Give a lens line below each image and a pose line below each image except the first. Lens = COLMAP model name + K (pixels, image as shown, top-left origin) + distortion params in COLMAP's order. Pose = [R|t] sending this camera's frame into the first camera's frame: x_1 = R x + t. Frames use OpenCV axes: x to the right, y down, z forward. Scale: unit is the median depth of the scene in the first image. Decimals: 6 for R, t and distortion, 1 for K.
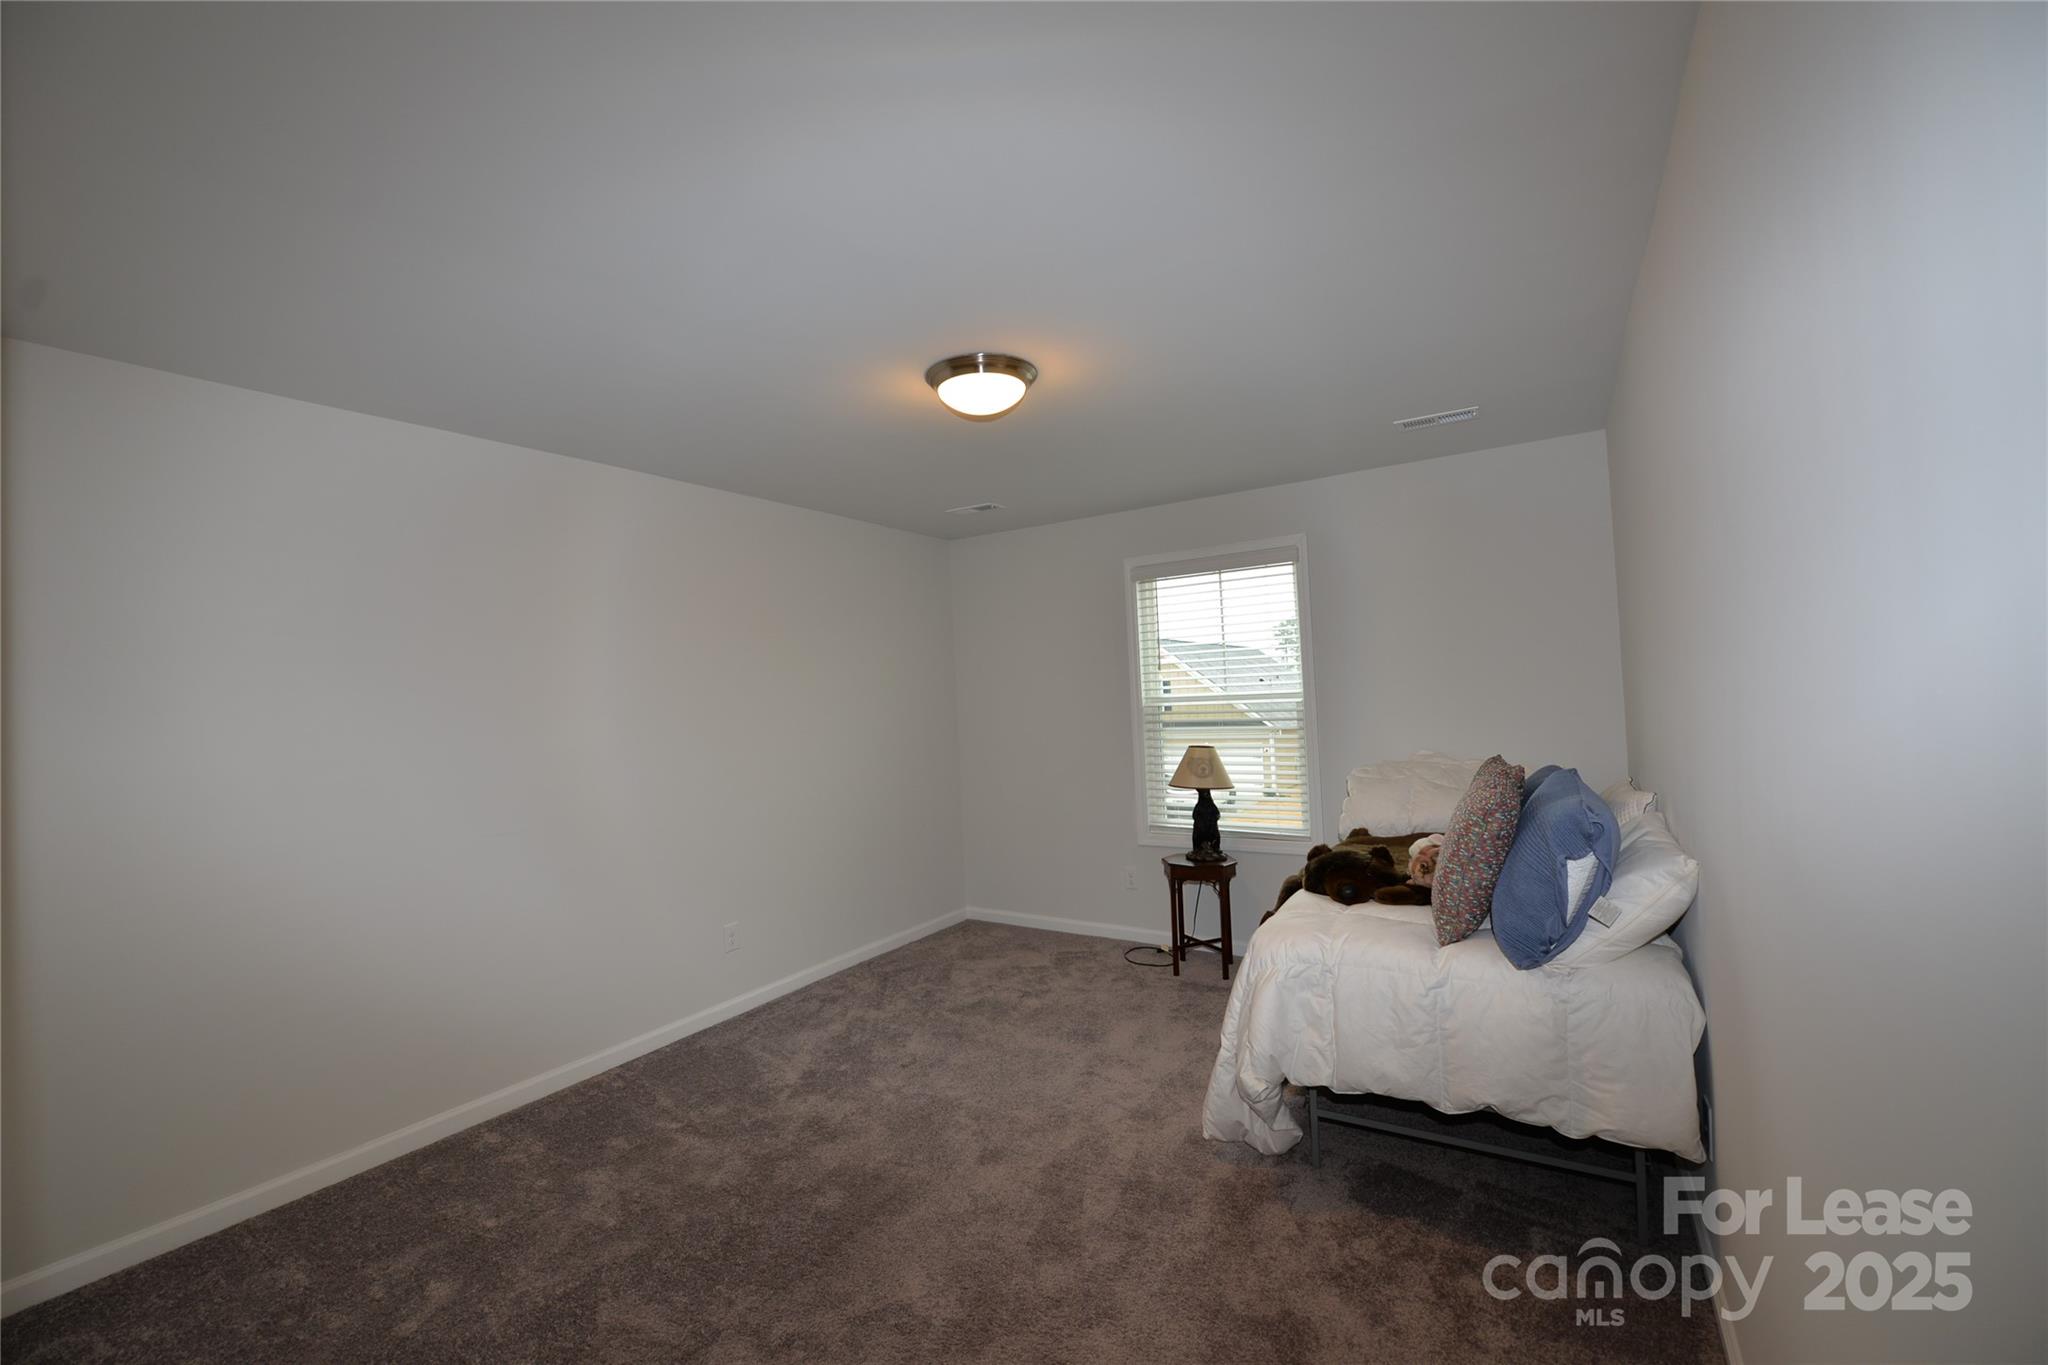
lens RADIAL K [[815.7, 0, 1024.0], [0, 815.7, 682.5], [0, 0, 1]] dist [-0.017162, -0.000826]
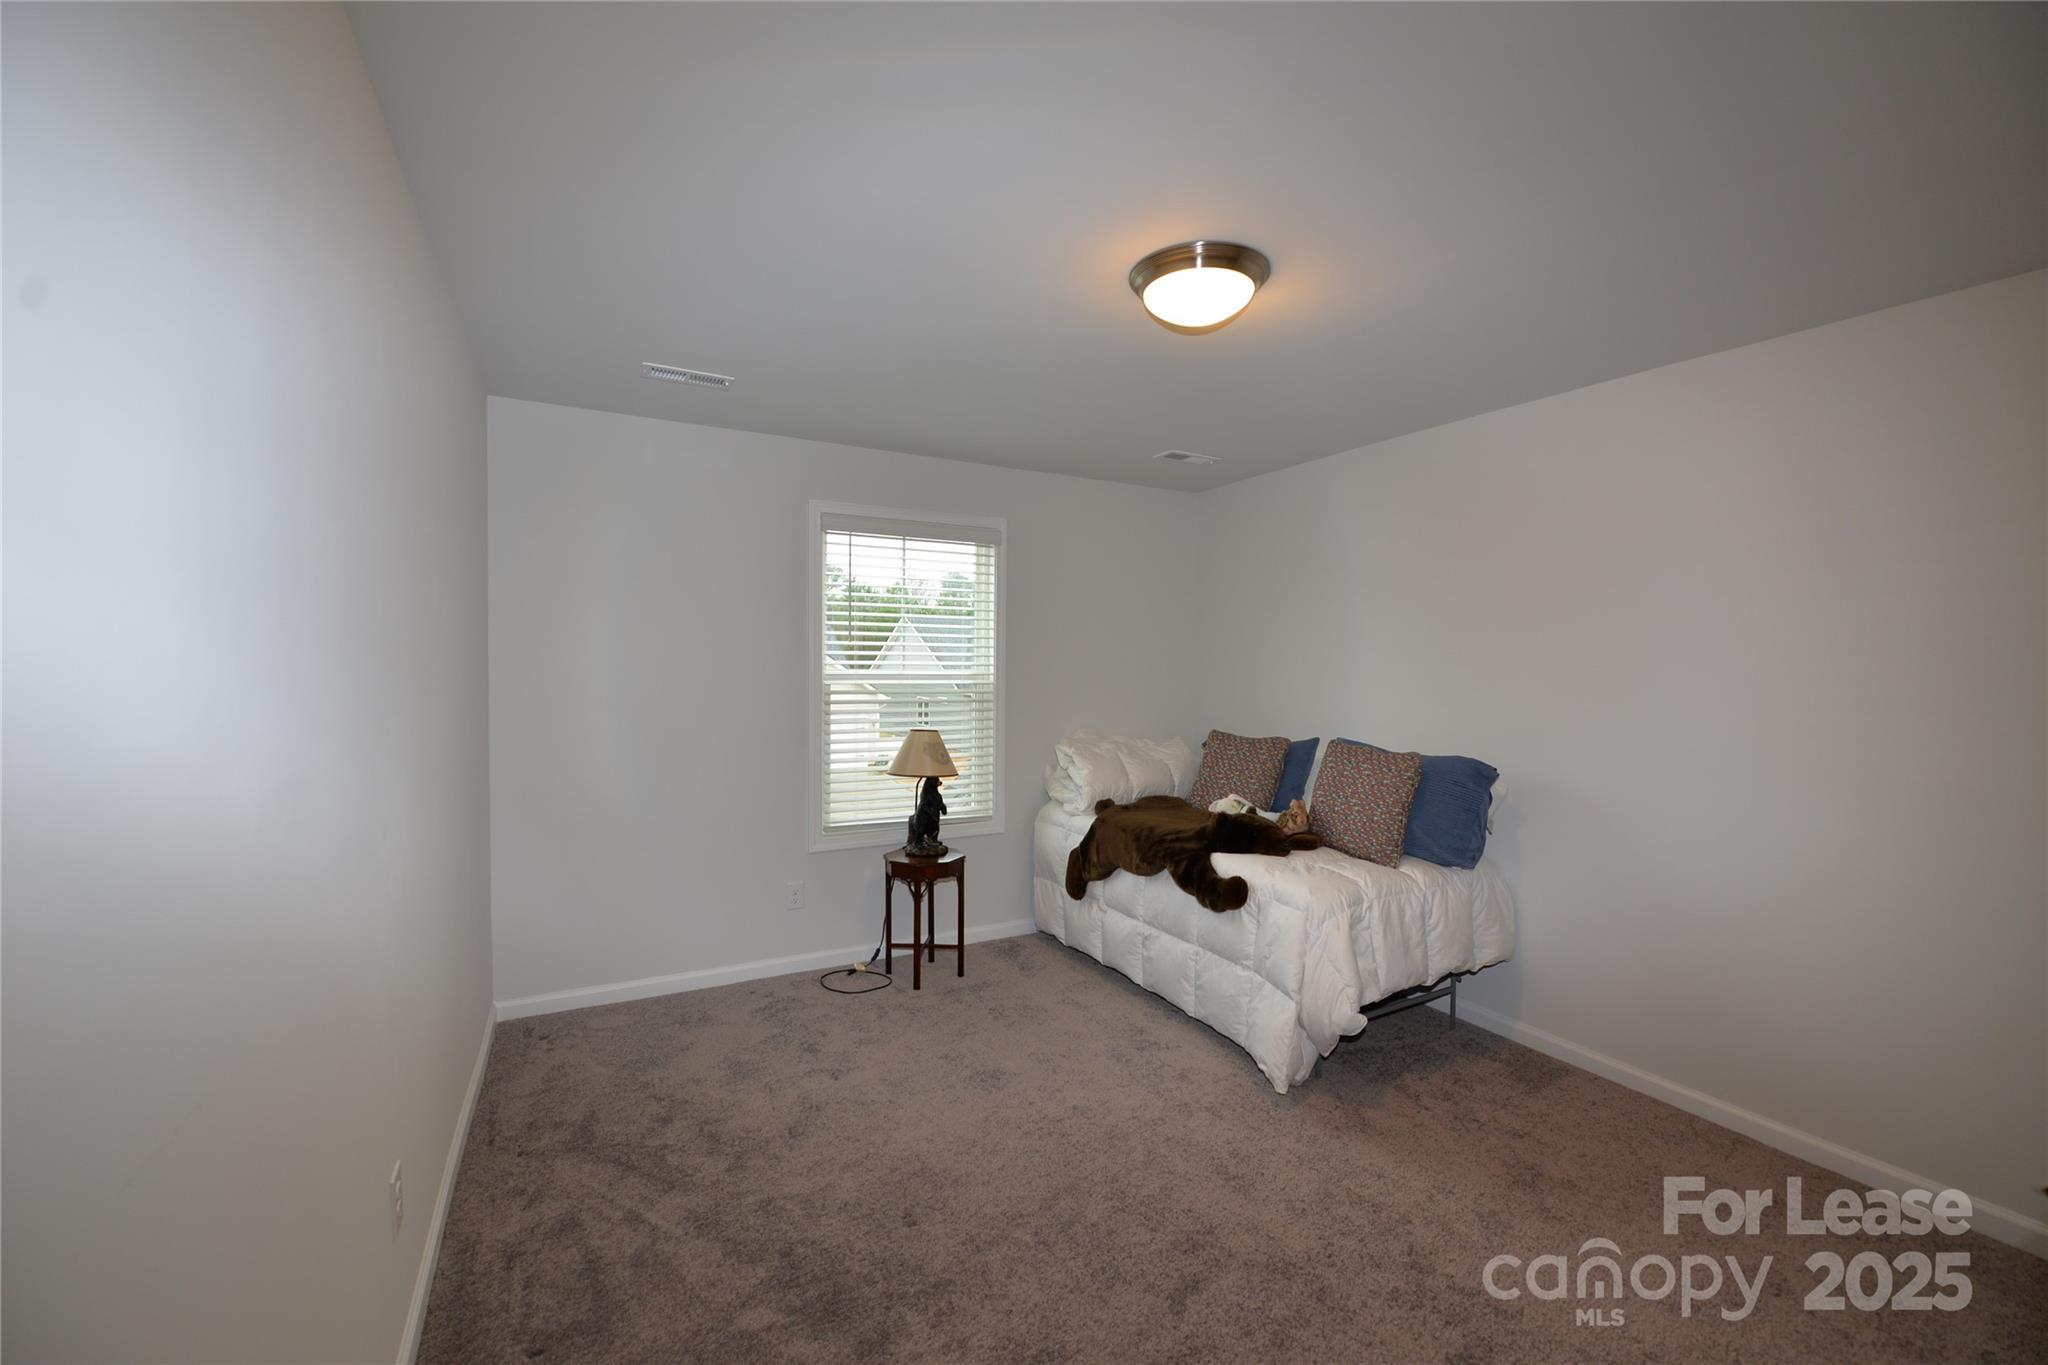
lens RADIAL K [[815.7, 0, 1024.0], [0, 815.7, 682.5], [0, 0, 1]] dist [-0.017162, -0.000826]
pose [[0.488433, 0.026522, 0.872198, -0.520915], [-0.049308, 0.998780, -0.002758, 0.022420], [-0.871207, -0.041660, 0.489145, 0.465507]]
